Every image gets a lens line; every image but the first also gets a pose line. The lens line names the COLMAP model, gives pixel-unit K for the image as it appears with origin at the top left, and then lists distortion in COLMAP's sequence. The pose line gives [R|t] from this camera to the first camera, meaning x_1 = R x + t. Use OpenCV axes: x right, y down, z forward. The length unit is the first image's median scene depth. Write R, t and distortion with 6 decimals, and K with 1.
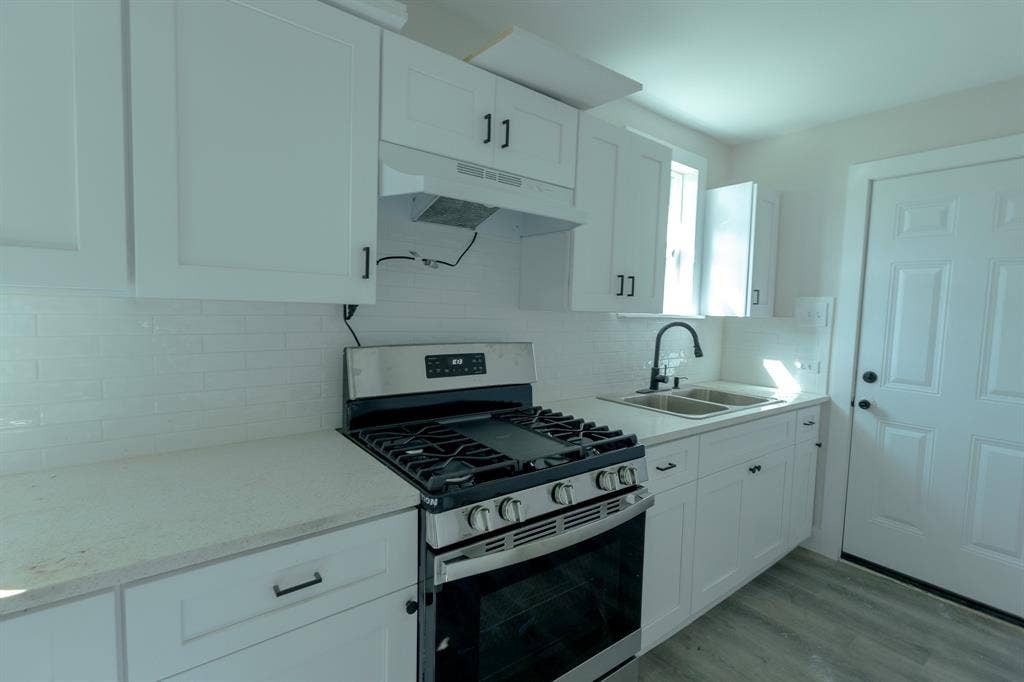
lens RADIAL K [[471.1, 0, 515.8], [0, 471.1, 339.5], [0, 0, 1]] dist [0.003050, 0.001248]
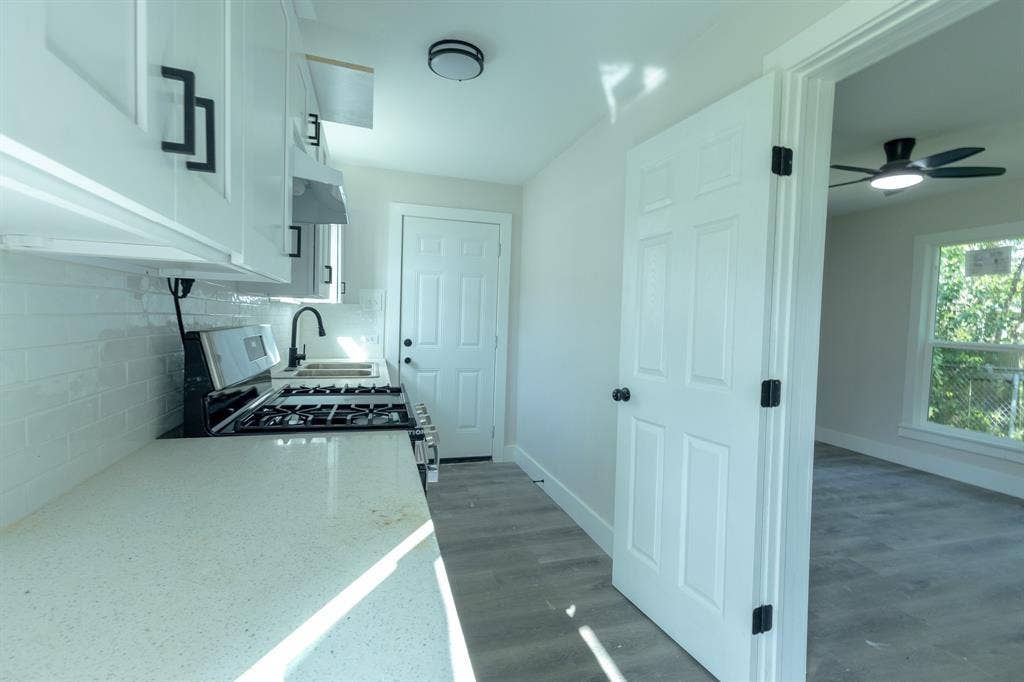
lens RADIAL K [[471.1, 0, 515.8], [0, 471.1, 339.5], [0, 0, 1]] dist [0.003050, 0.001248]
pose [[0.365871, -0.061871, 0.928607, -0.560806], [0.045378, 0.997787, 0.048601, 0.010200], [-0.929559, 0.024357, 0.367869, 0.100727]]
